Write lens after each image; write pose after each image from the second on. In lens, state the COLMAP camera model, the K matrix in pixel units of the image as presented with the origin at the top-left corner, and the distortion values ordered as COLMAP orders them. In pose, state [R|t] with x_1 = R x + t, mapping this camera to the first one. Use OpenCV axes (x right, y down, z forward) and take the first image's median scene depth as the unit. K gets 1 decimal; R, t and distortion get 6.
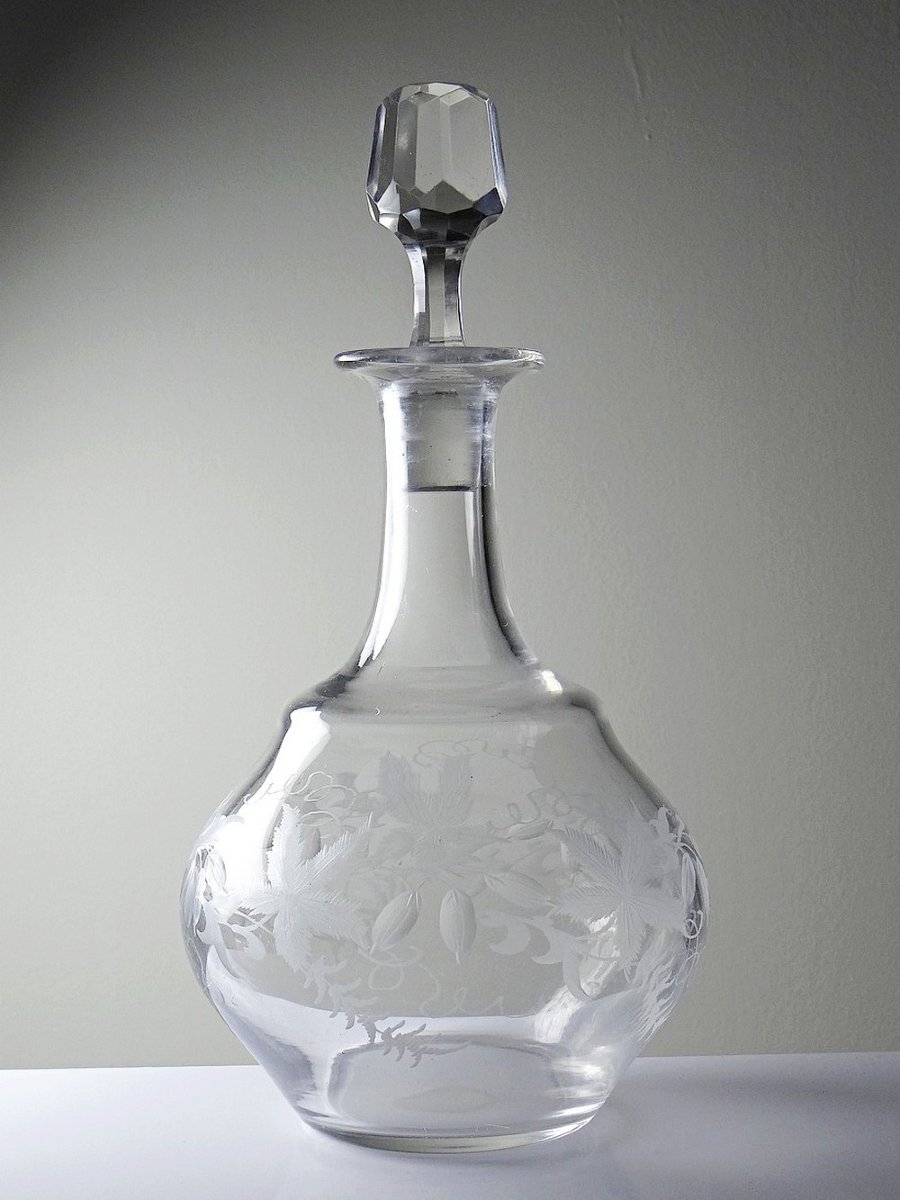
lens RADIAL K [[2061.5, 0, 450.4], [0, 2061.5, 600.0], [0, 0, 1]] dist [0.000471, 0.000000]
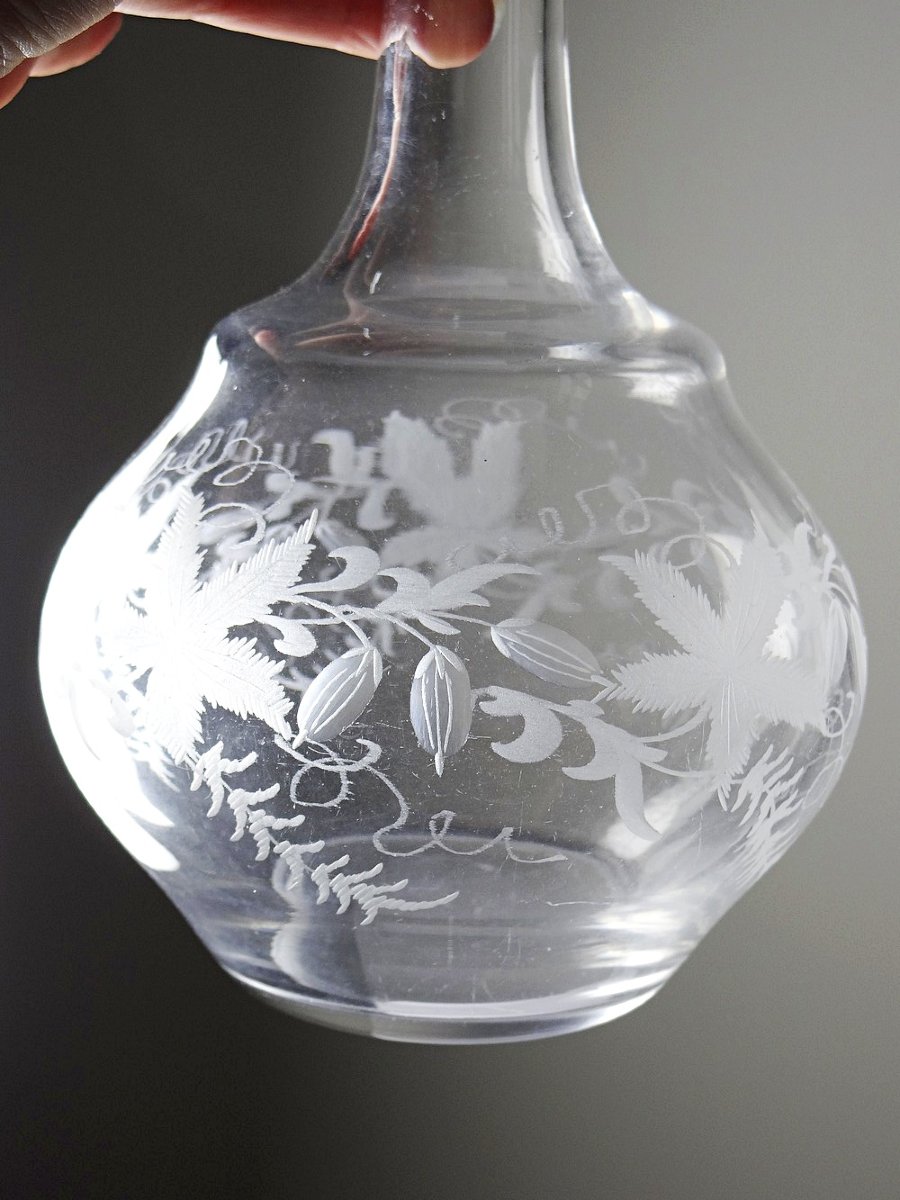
lens RADIAL K [[2061.5, 0, 449.9], [0, 2061.5, 599.6], [0, 0, 1]] dist [0.000471, 0.000000]
pose [[0.996536, 0.055510, -0.061917, 0.040690], [-0.044378, 0.984694, 0.168549, 0.026104], [0.070325, -0.165218, 0.983747, 0.415993]]
